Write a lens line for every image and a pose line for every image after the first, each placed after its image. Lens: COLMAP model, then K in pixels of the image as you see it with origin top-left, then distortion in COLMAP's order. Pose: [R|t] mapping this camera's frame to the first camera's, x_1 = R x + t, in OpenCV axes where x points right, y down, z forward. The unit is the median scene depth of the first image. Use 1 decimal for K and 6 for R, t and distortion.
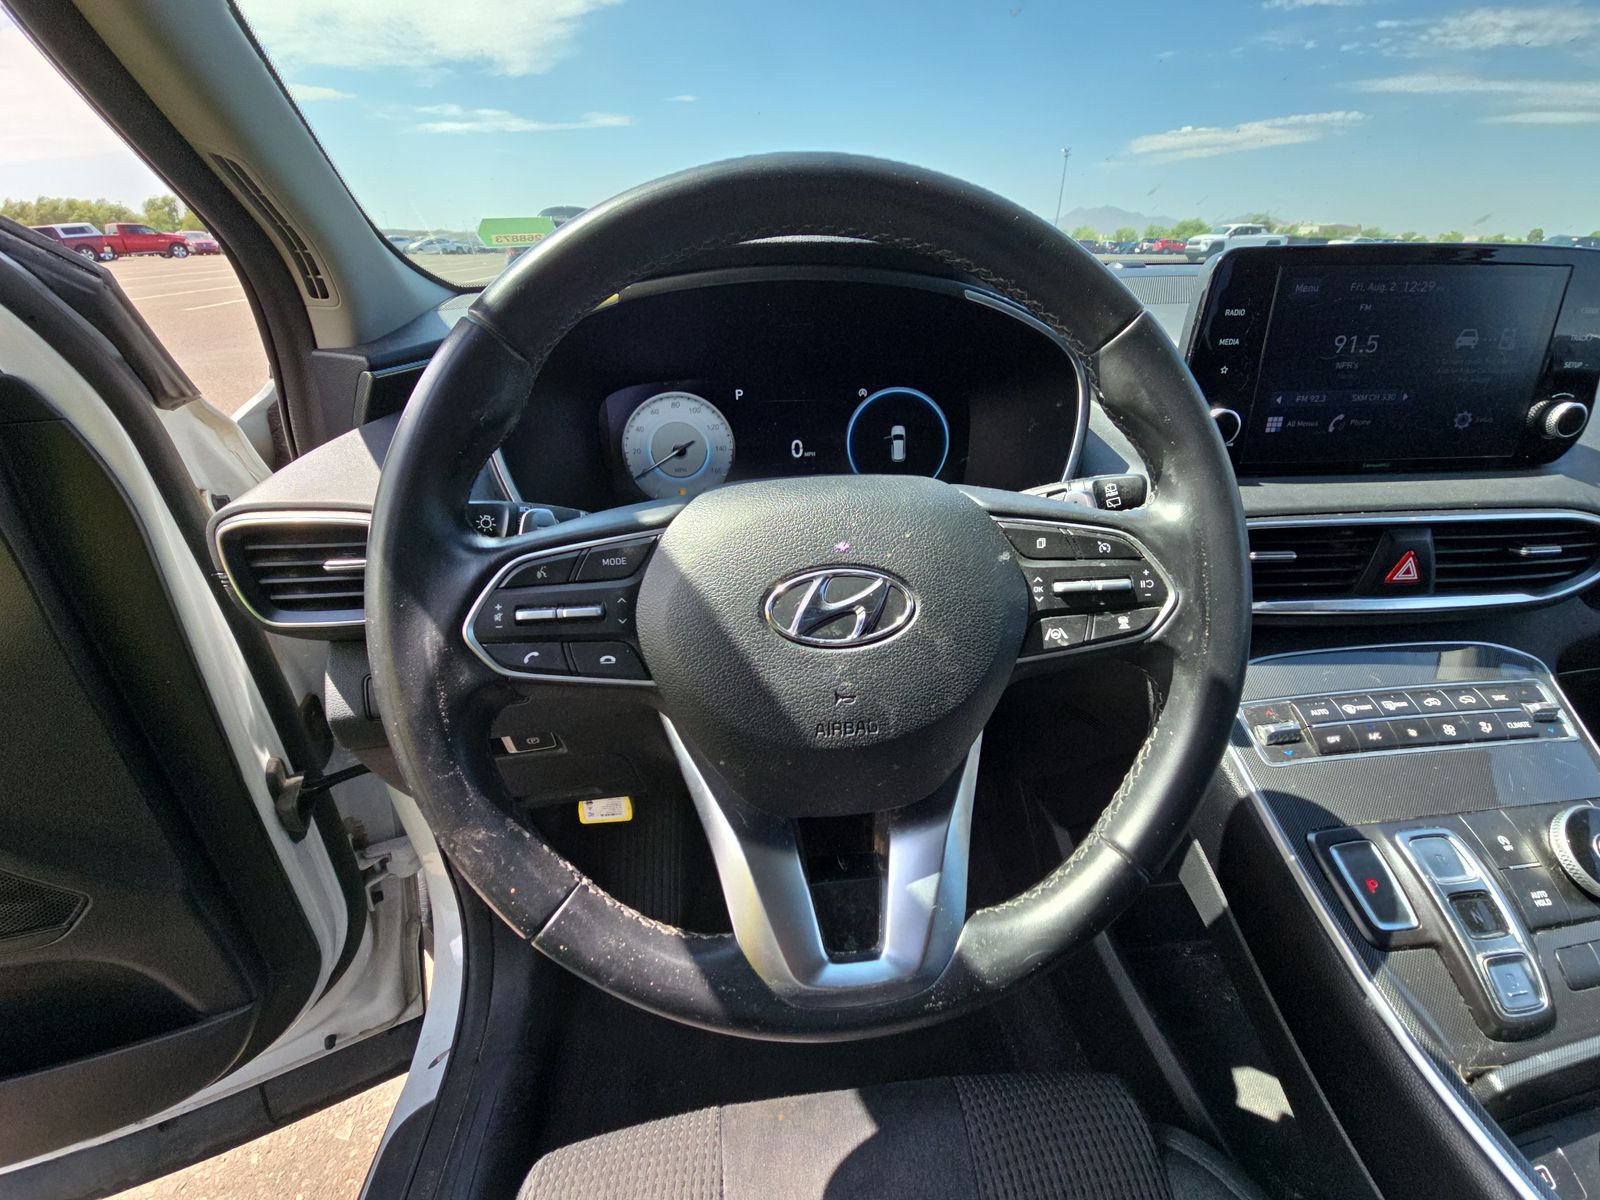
lens RADIAL K [[662.1, 0, 795.5], [0, 662.1, 598.4], [0, 0, 1]] dist [0.001557, -0.000582]
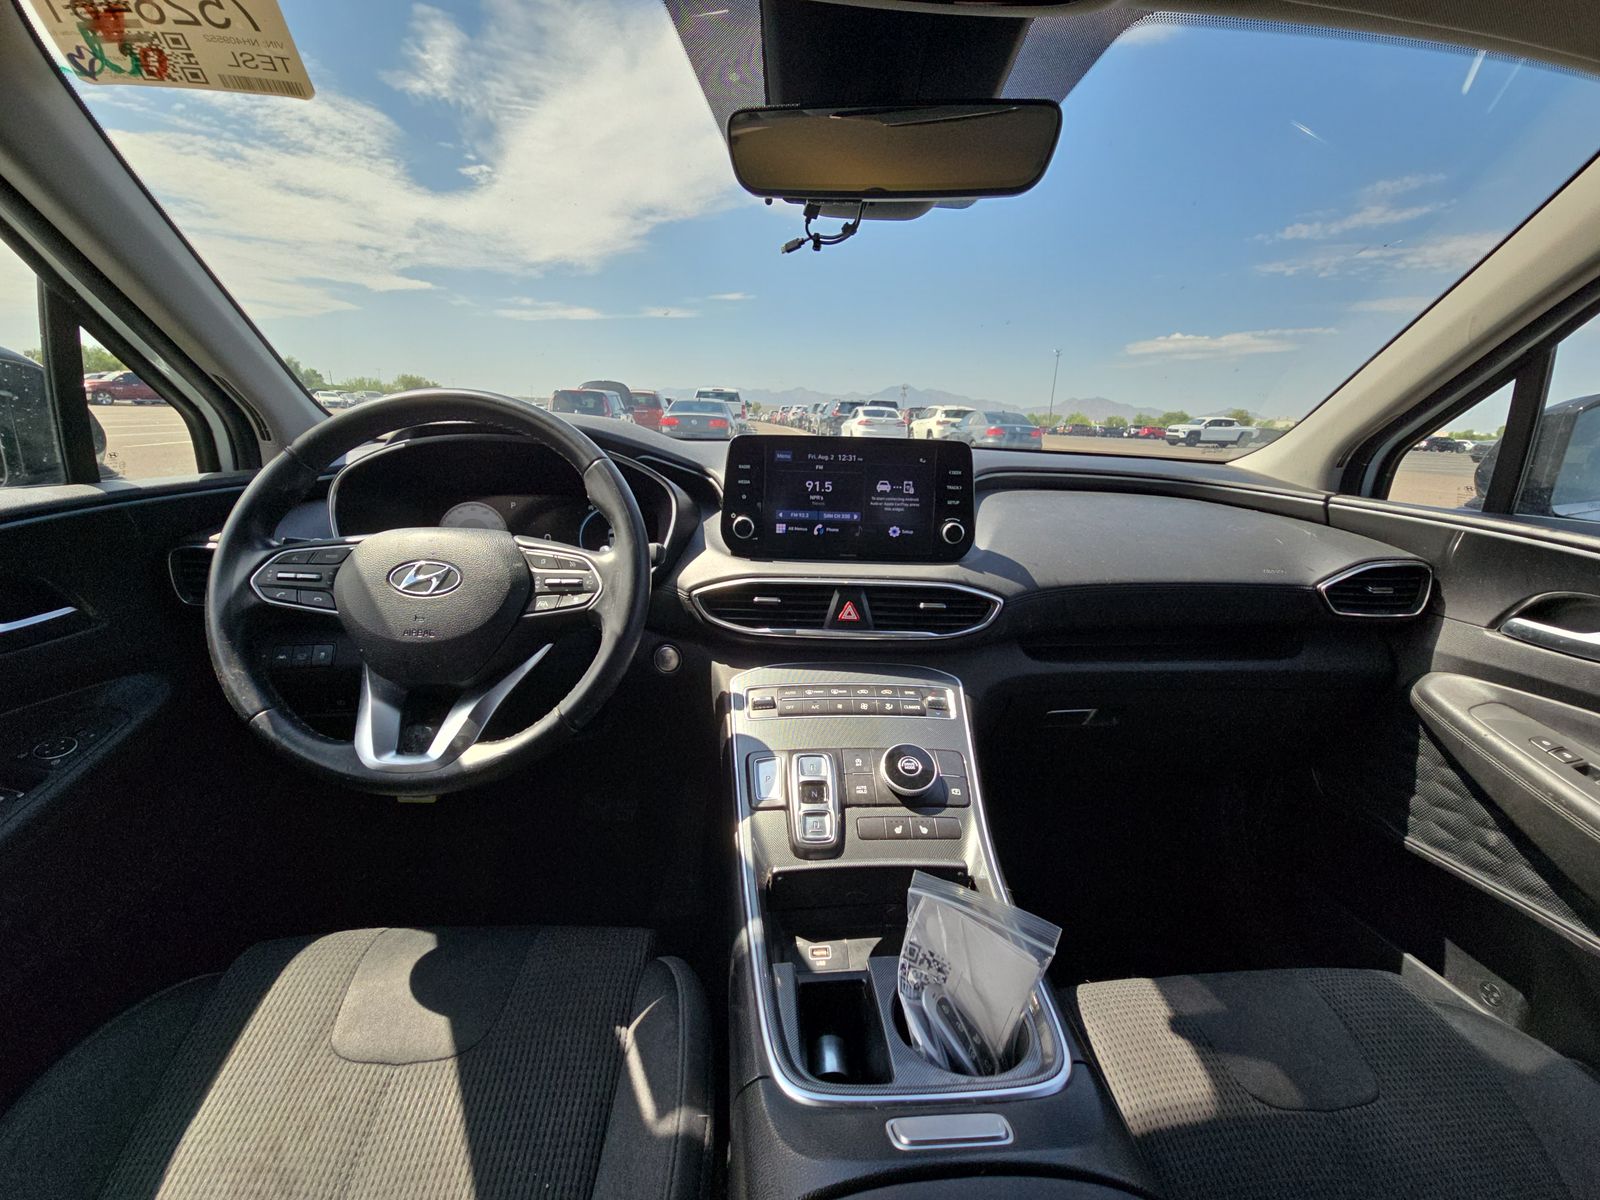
lens RADIAL K [[662.1, 0, 795.5], [0, 662.1, 598.4], [0, 0, 1]] dist [0.001557, -0.000582]
pose [[0.998330, 0.047155, -0.033362, 0.851810], [-0.053374, 0.973891, -0.220652, 0.308039], [0.022086, 0.222065, 0.974782, -0.676004]]
